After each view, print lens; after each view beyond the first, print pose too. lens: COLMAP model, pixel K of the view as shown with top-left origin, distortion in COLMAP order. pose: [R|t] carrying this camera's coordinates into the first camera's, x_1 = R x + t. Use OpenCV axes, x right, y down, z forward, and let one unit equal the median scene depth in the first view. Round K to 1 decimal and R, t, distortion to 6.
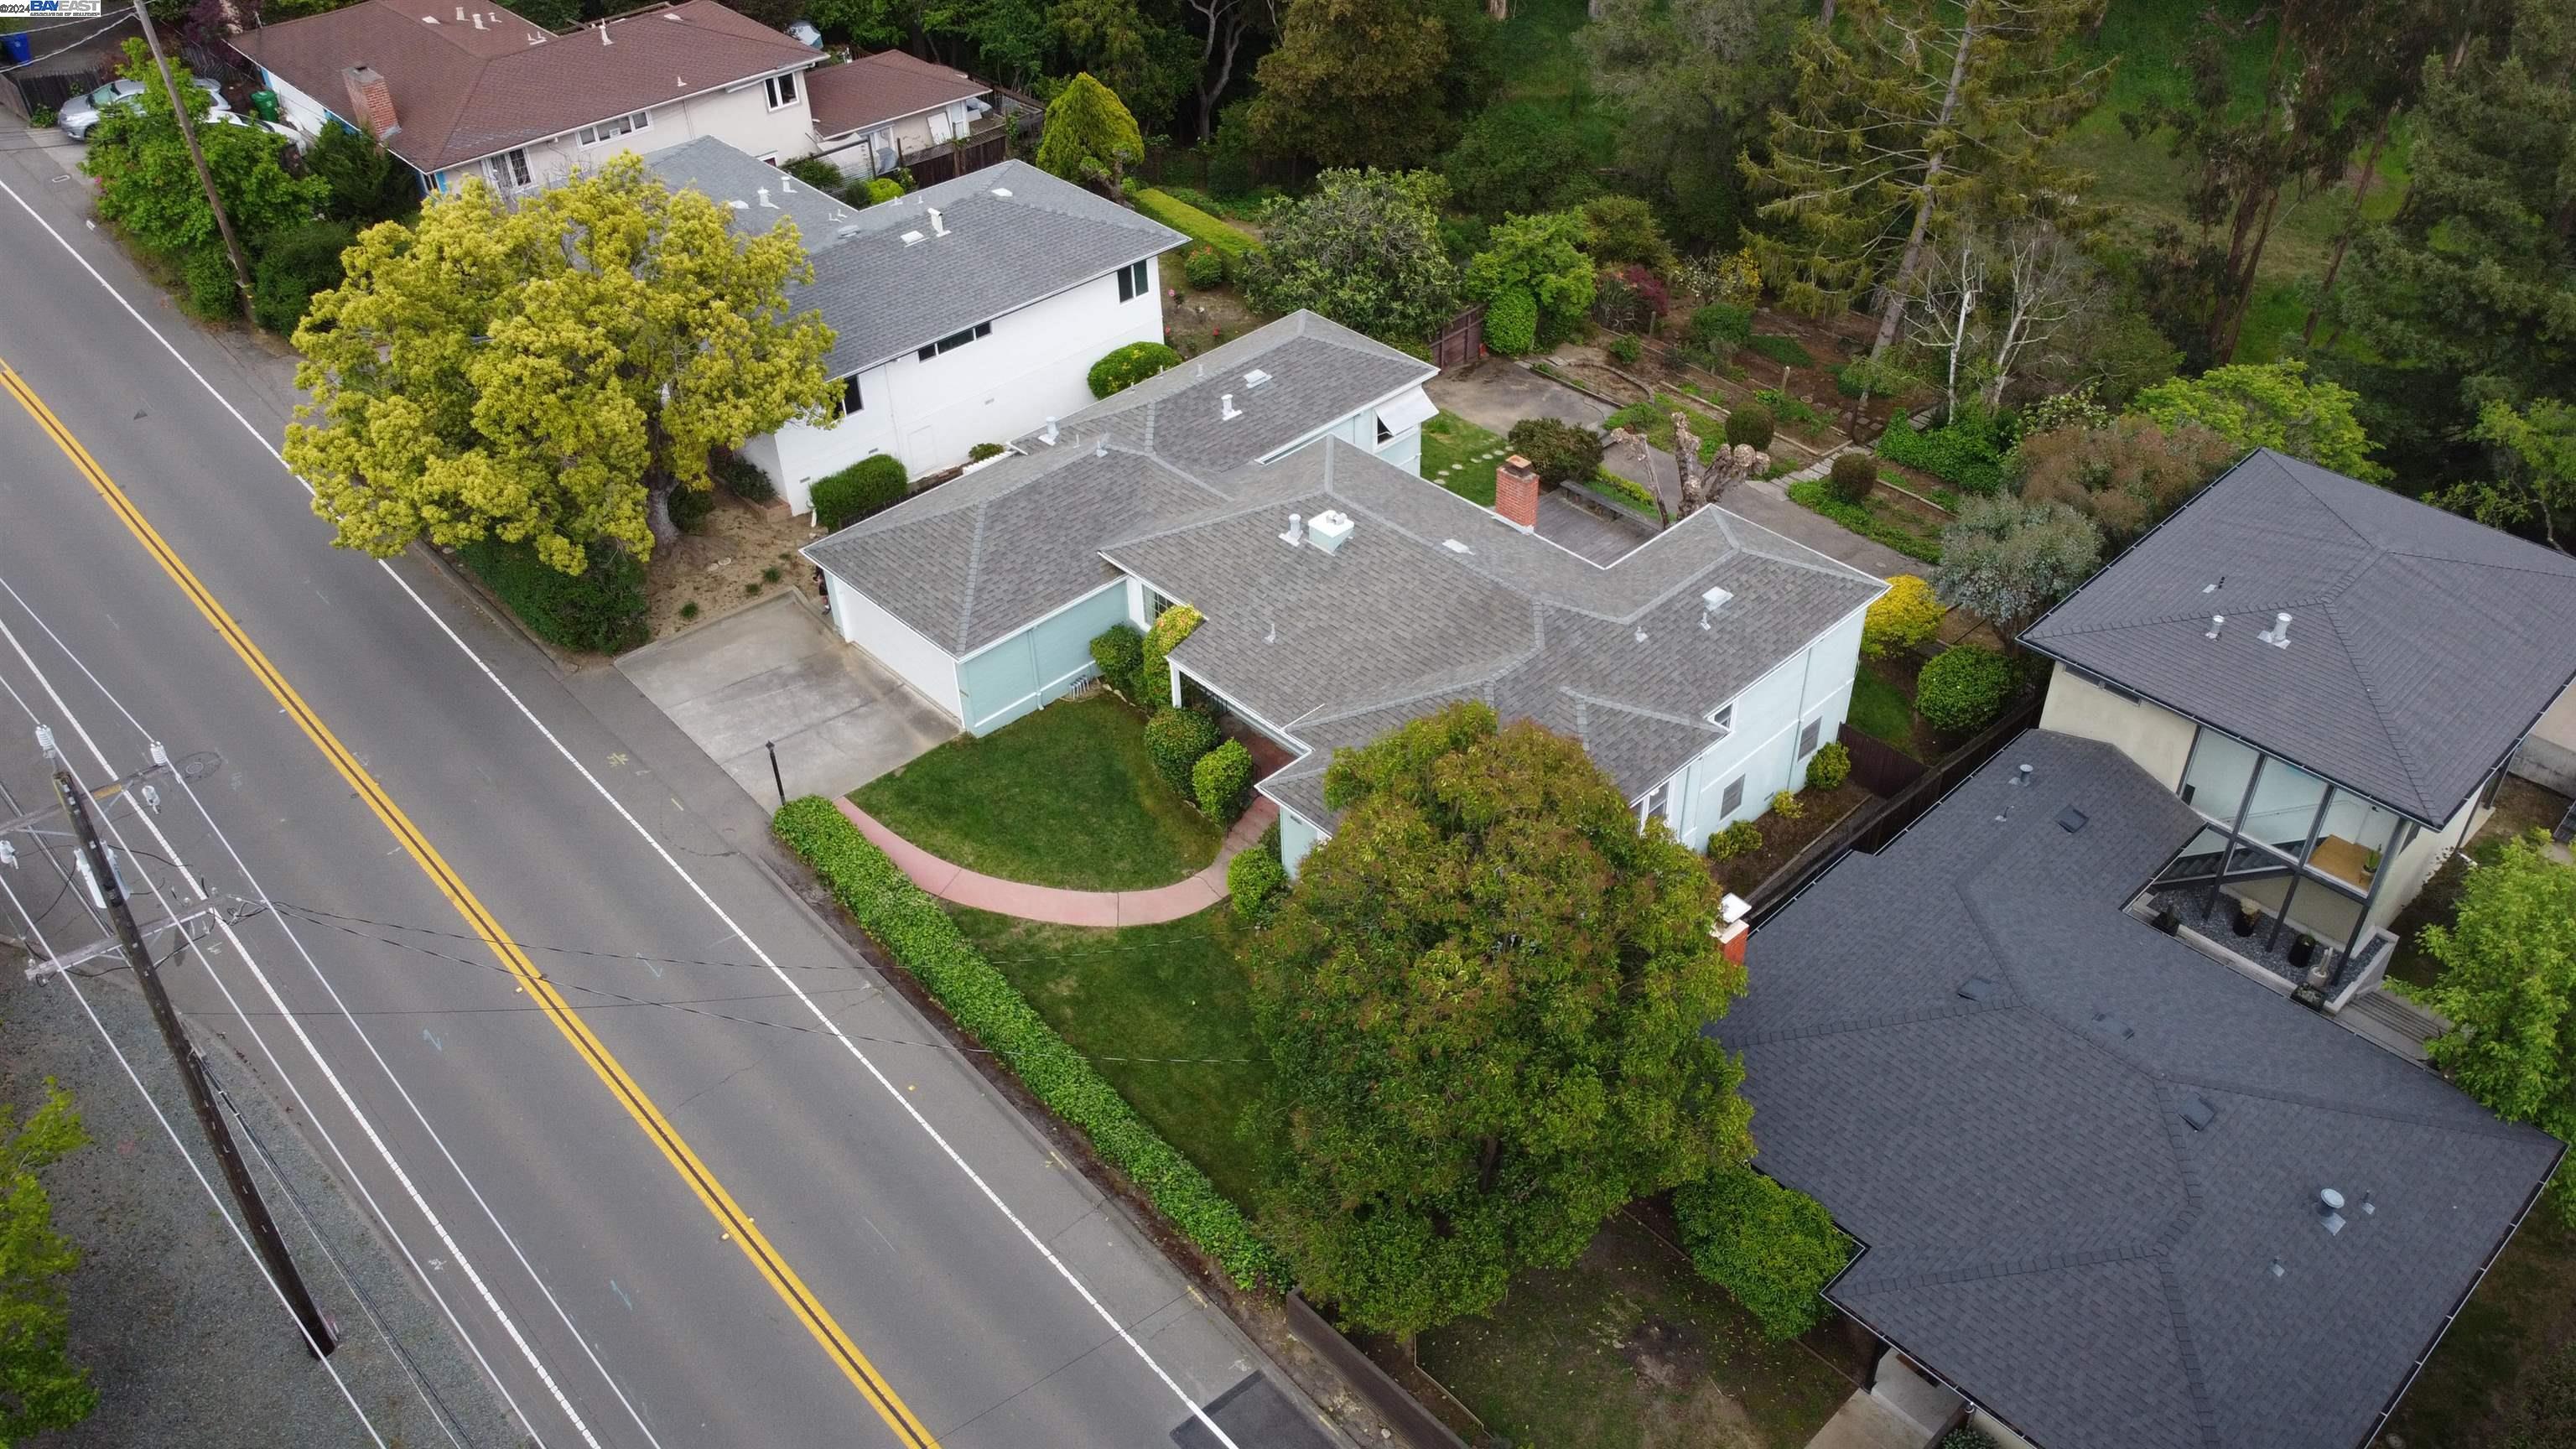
lens RADIAL K [[1896.5, 0, 1288.0], [0, 1896.5, 724.5], [0, 0, 1]] dist [0.047716, -0.000606]
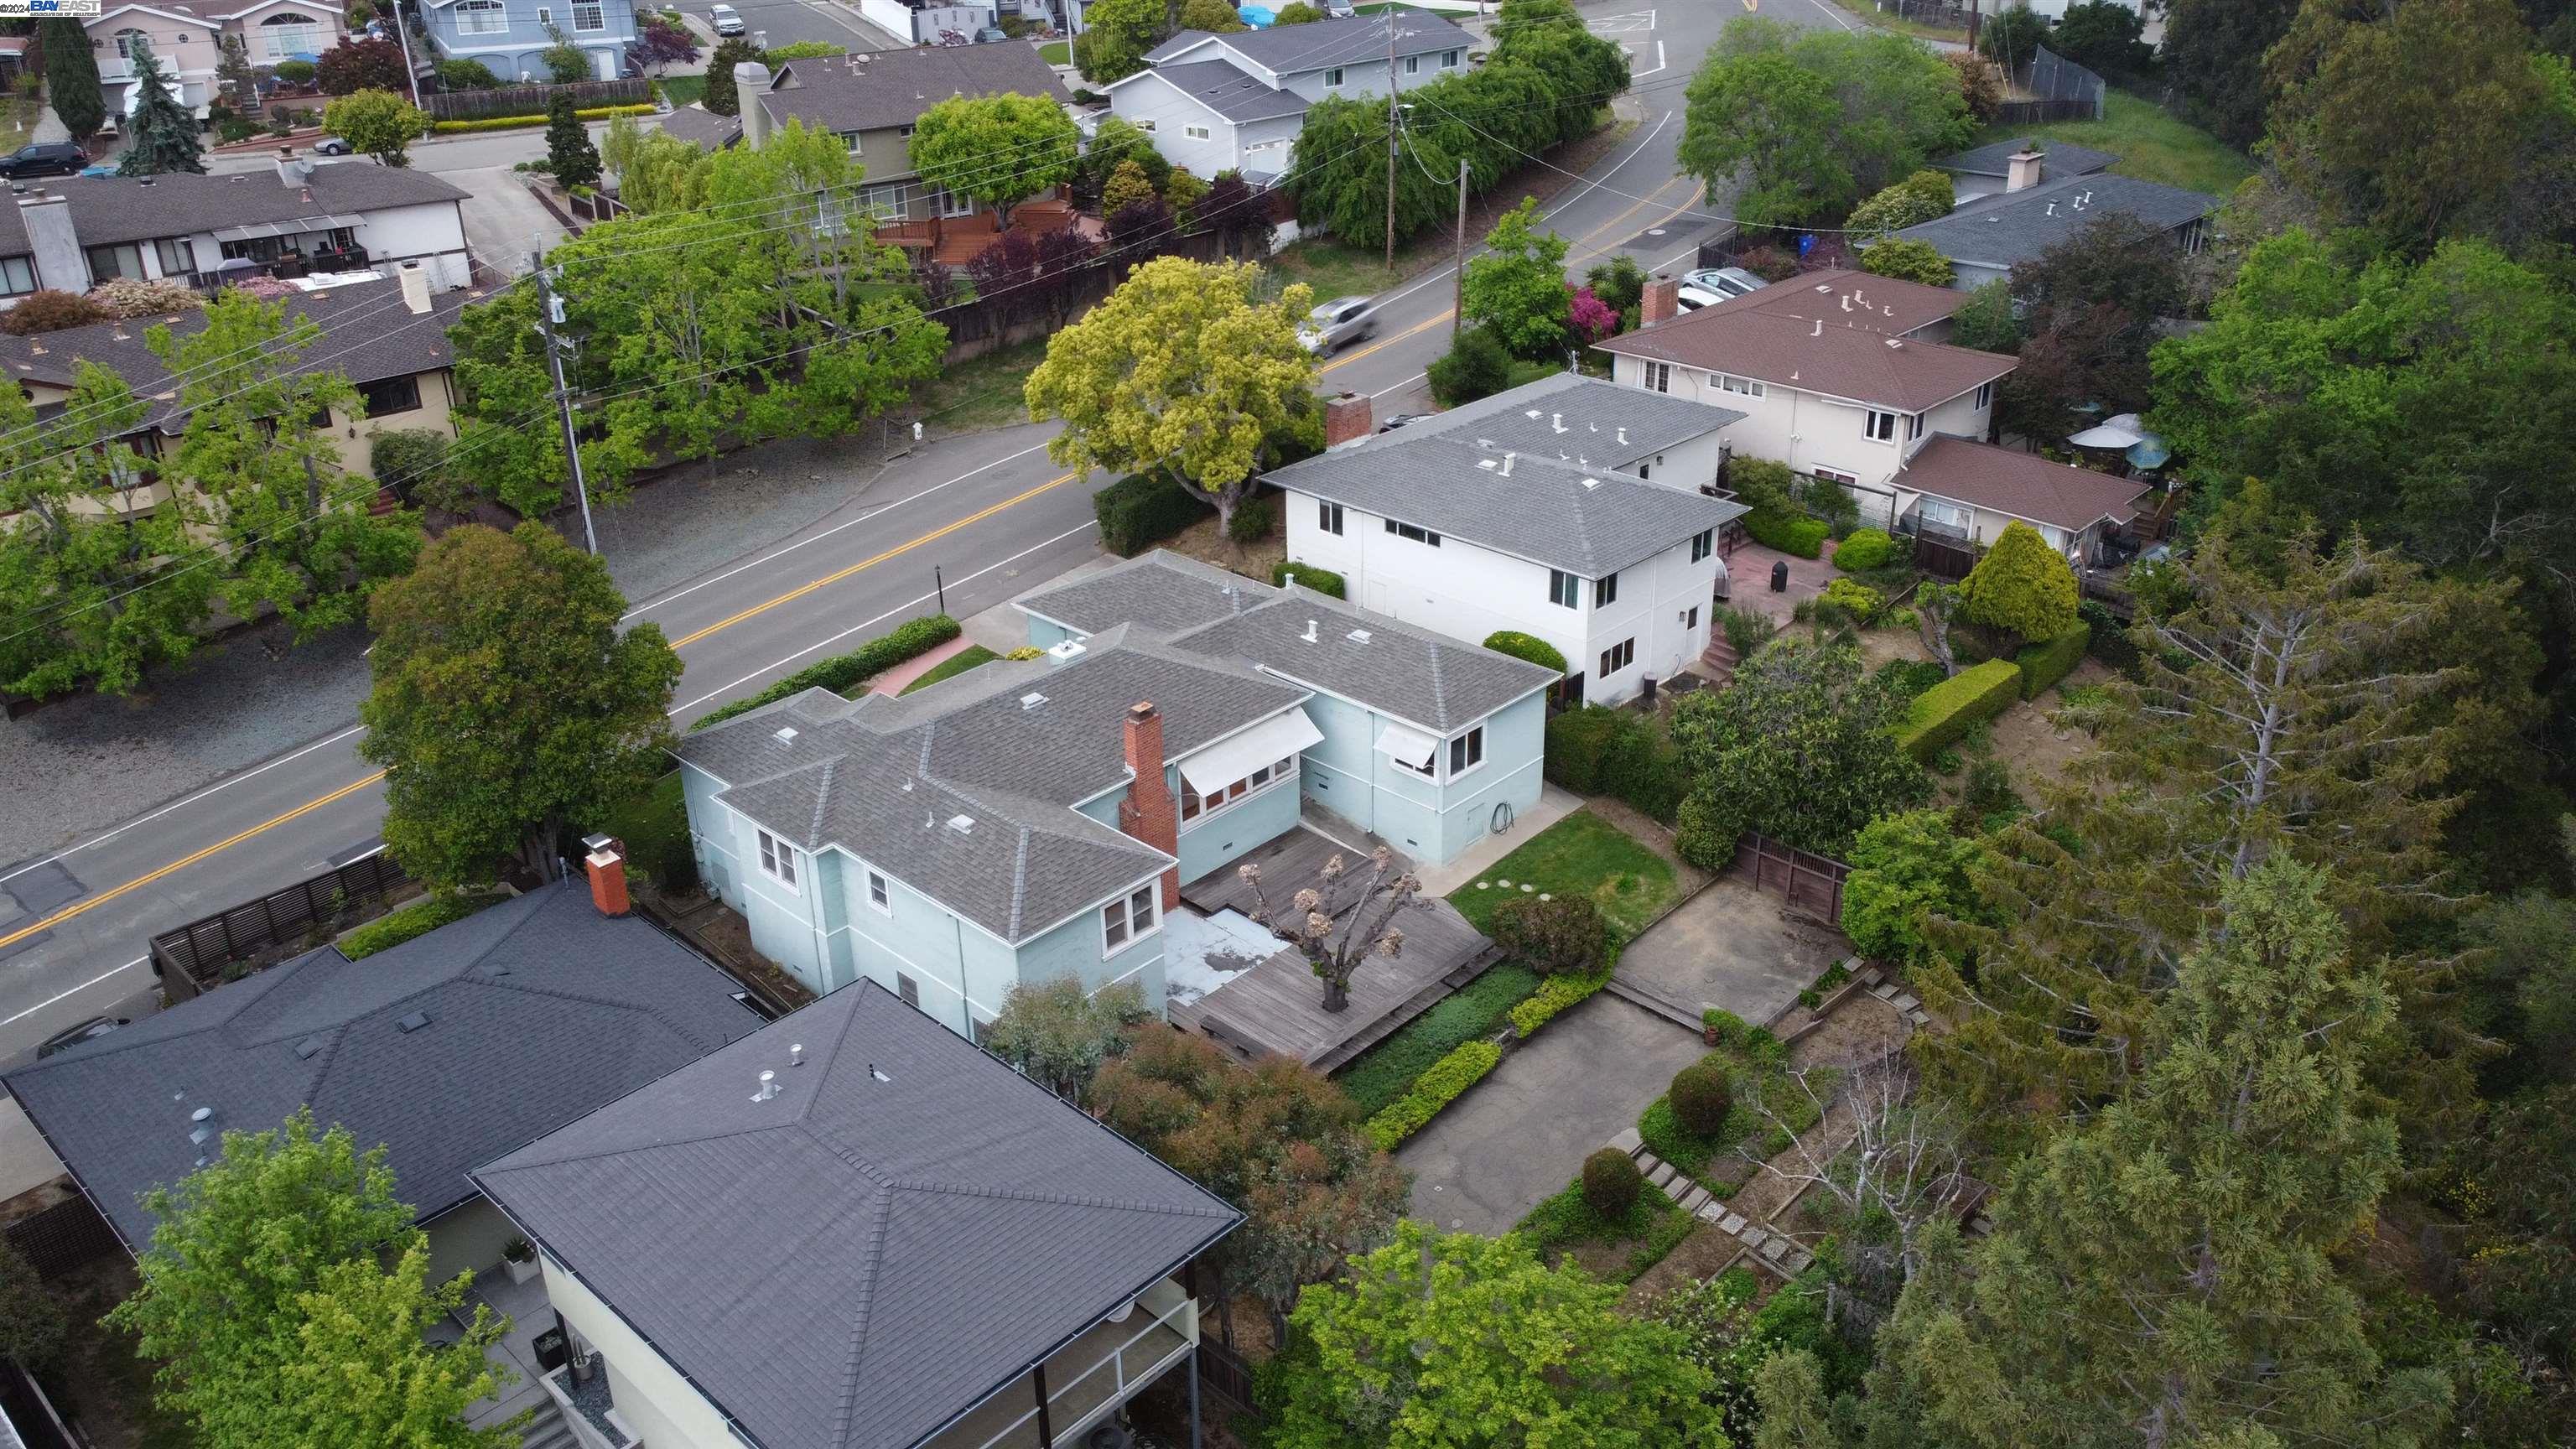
lens RADIAL K [[1937.2, 0, 1288.0], [0, 1937.2, 724.5], [0, 0, 1]] dist [0.006722, -0.004924]
pose [[0.049284, 0.459727, -0.886692, 1.130991], [-0.603808, 0.720888, 0.340201, -0.567715], [0.795605, 0.518625, 0.313115, 0.723811]]
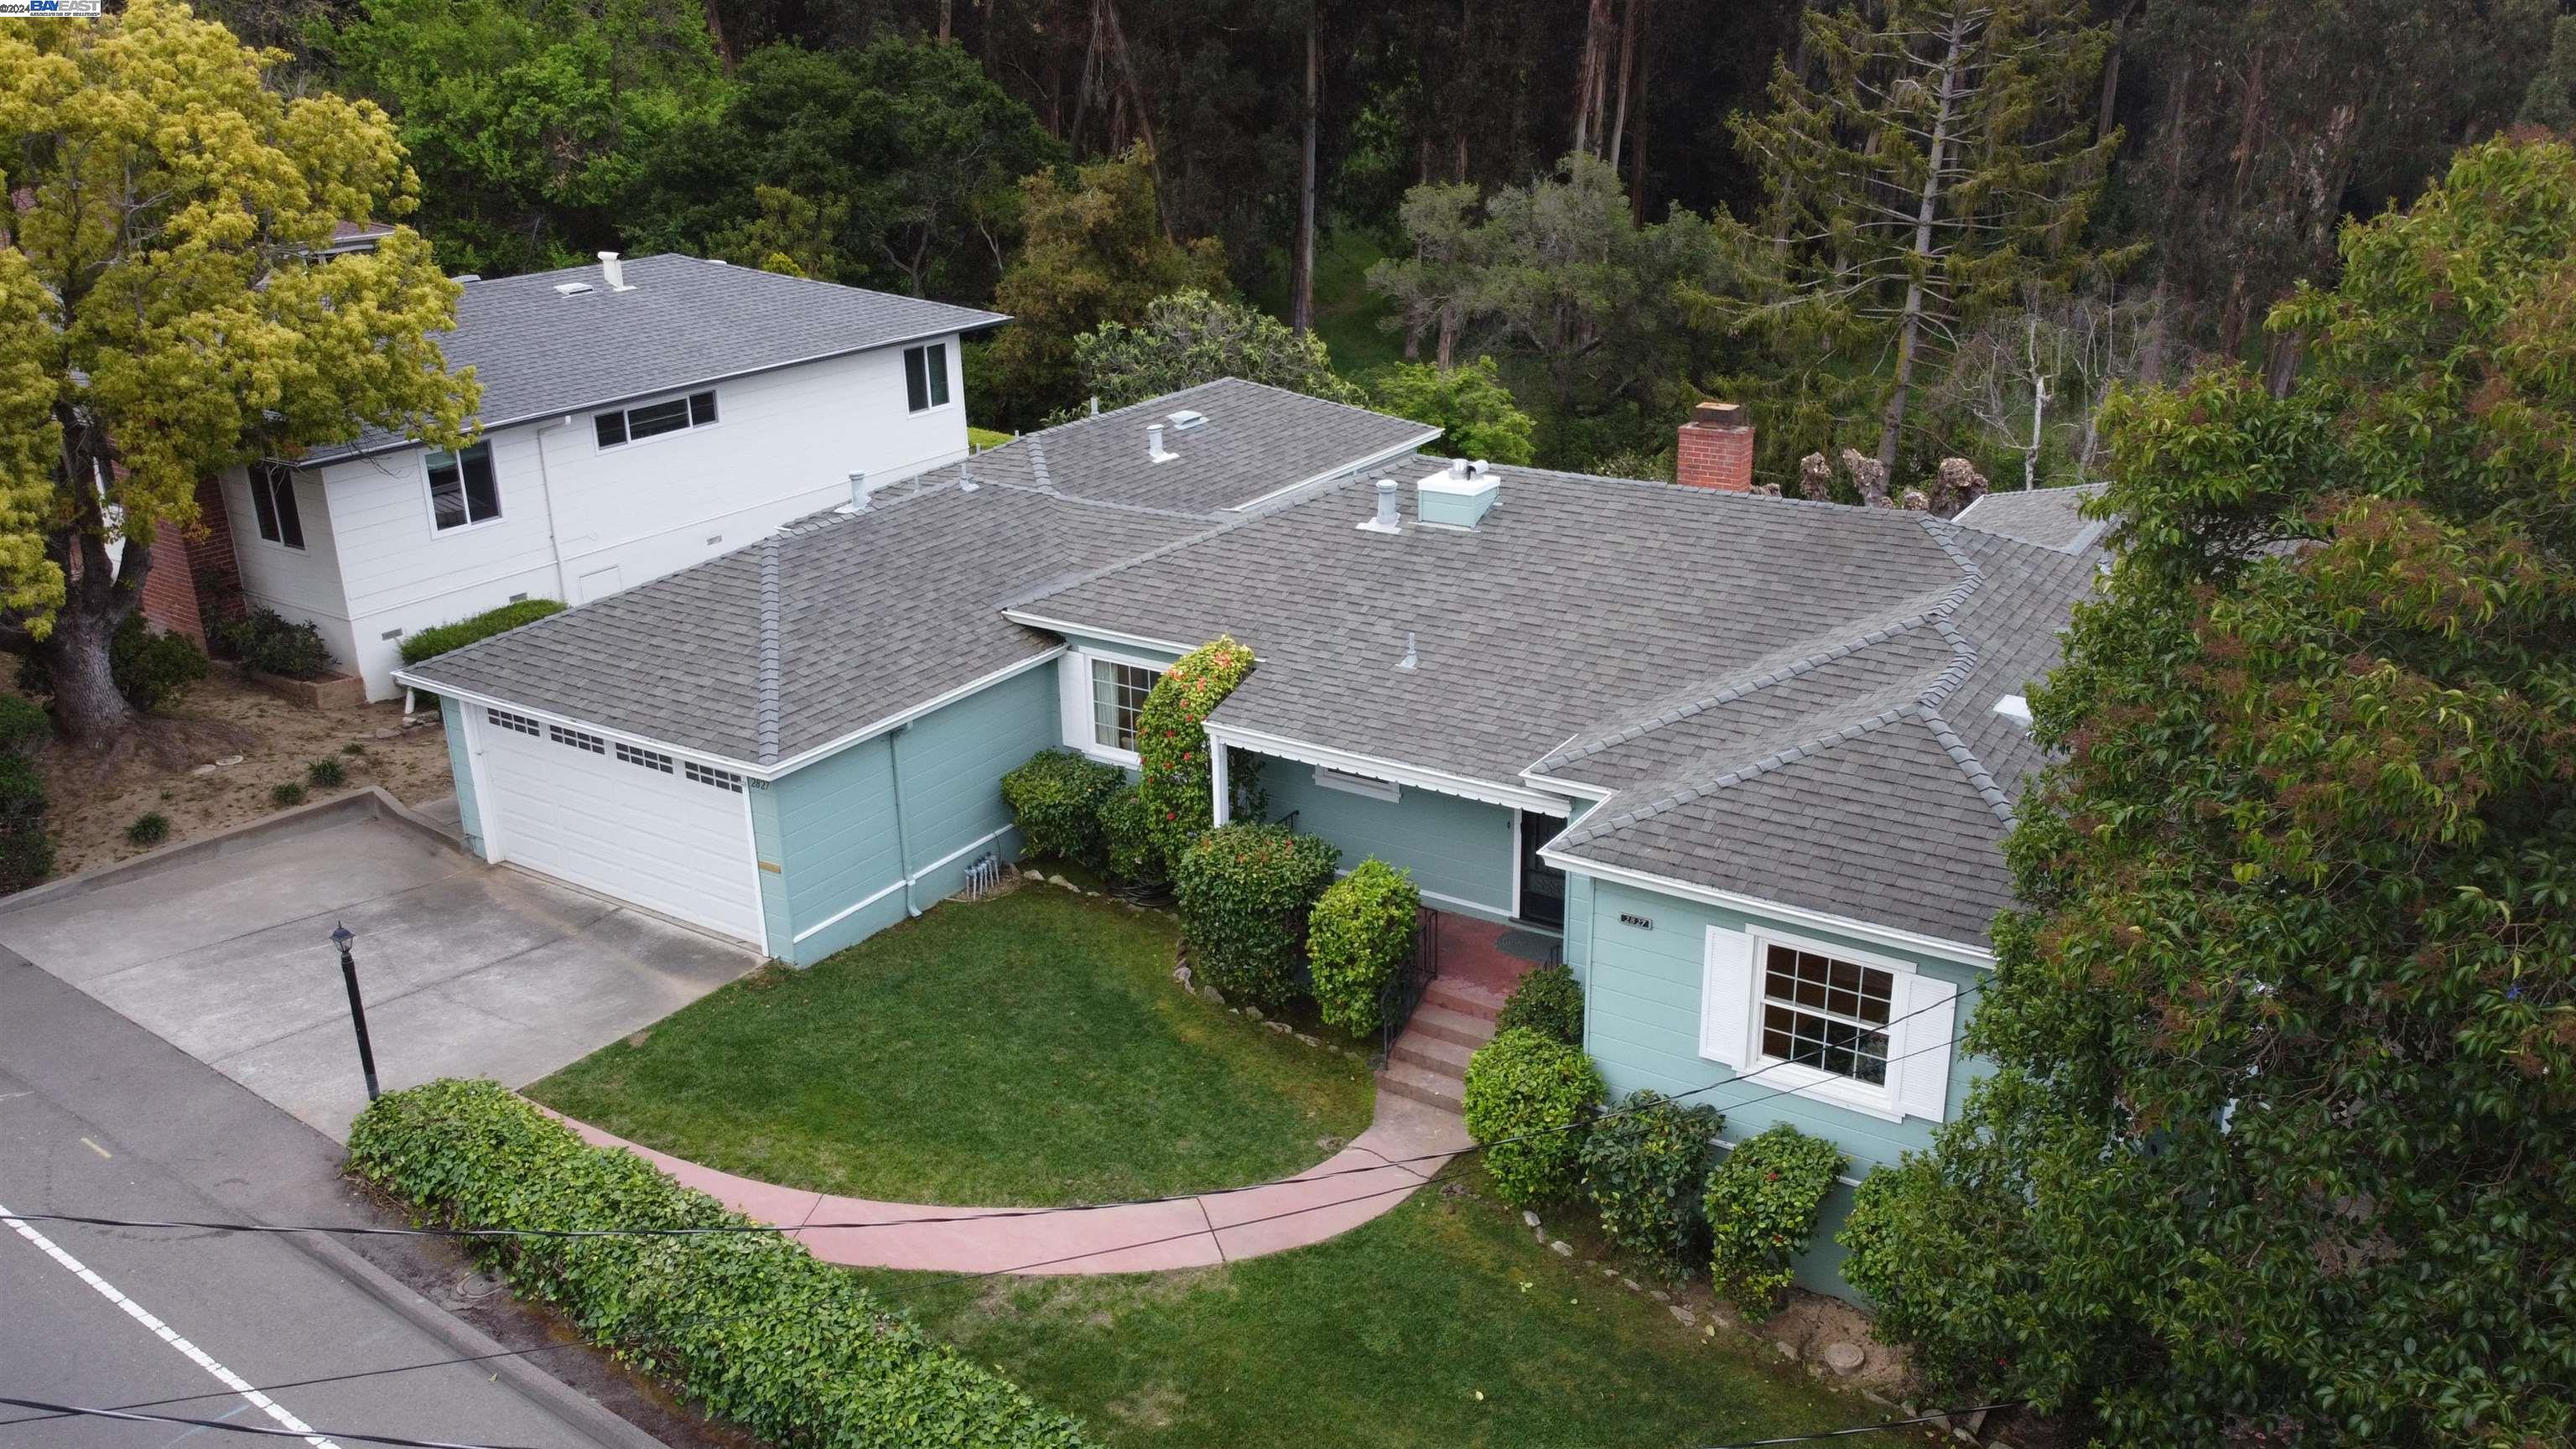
lens RADIAL K [[1937.2, 0, 1288.0], [0, 1937.2, 724.5], [0, 0, 1]] dist [0.006722, -0.004924]
pose [[0.971618, -0.078213, 0.223249, -0.148312], [0.143737, 0.944754, -0.294584, 0.110938], [-0.187875, 0.318312, 0.929183, 0.504457]]
